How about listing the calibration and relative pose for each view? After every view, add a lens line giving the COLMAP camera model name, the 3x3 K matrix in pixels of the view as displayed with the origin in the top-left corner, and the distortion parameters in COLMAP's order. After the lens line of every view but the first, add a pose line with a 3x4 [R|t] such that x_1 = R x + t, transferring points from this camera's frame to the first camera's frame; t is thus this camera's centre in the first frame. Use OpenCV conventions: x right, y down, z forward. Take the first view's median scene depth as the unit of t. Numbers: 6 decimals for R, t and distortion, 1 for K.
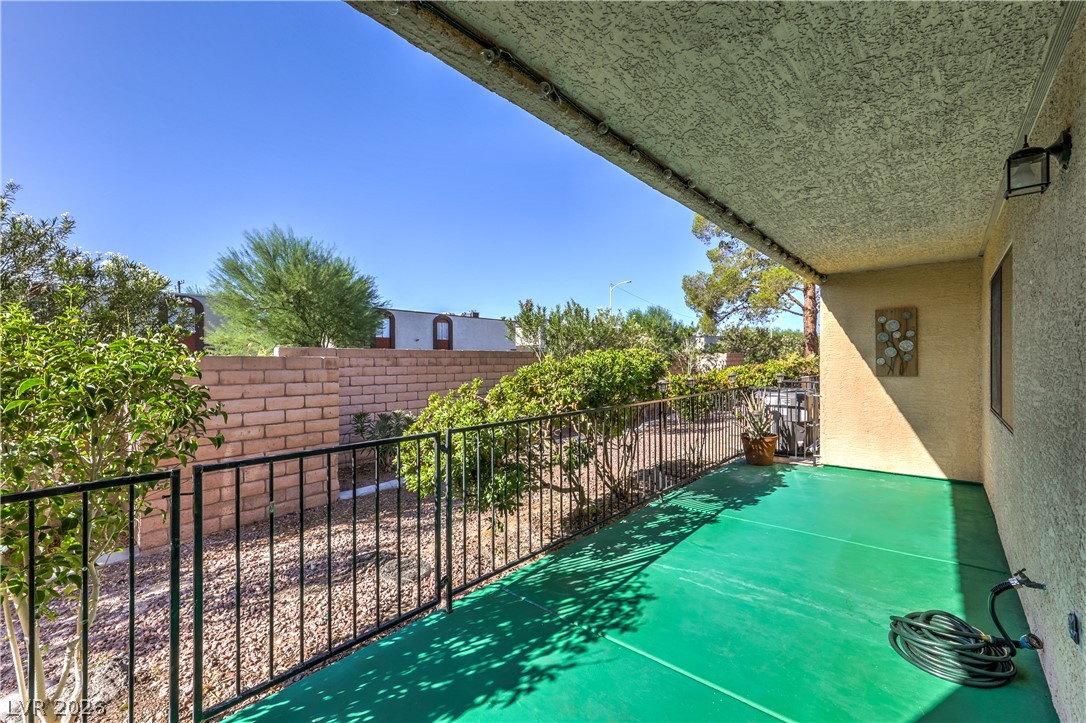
lens RADIAL K [[456.7, 0, 552.7], [0, 456.7, 361.7], [0, 0, 1]] dist [0.004060, 0.000117]
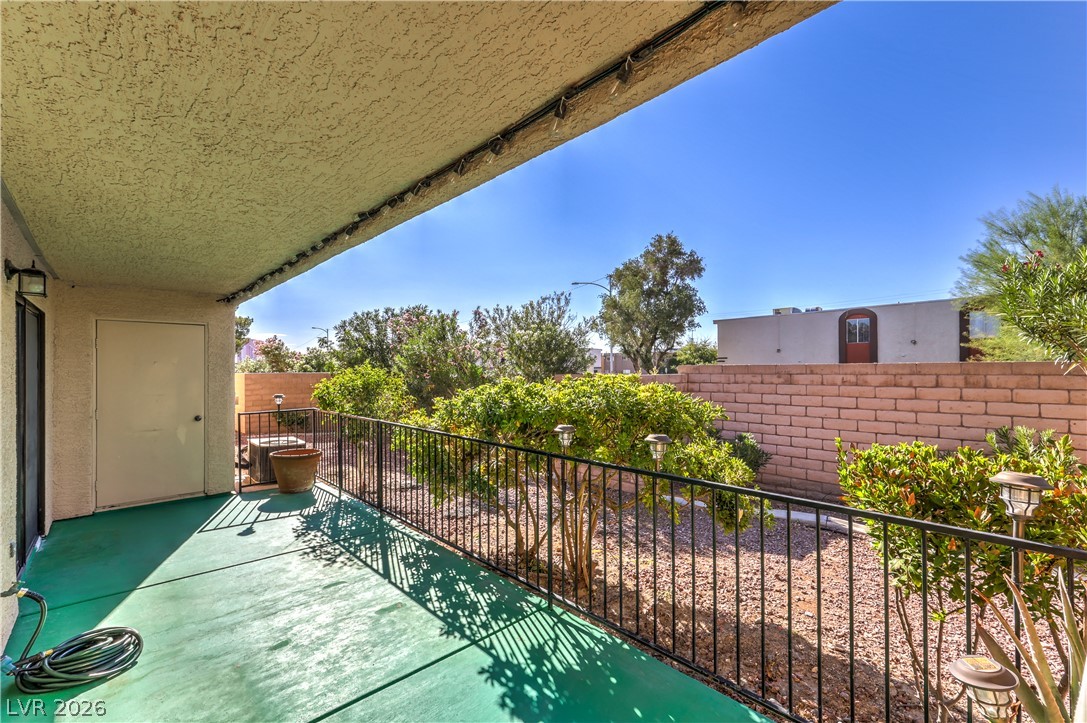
lens RADIAL K [[457.2, 0, 553.5], [0, 457.2, 365.5], [0, 0, 1]] dist [0.004060, 0.000117]
pose [[-0.099861, -0.001349, -0.995001, 1.068627], [0.001846, 0.999997, -0.001541, -0.047755], [0.995000, -0.001990, -0.099858, 1.290855]]
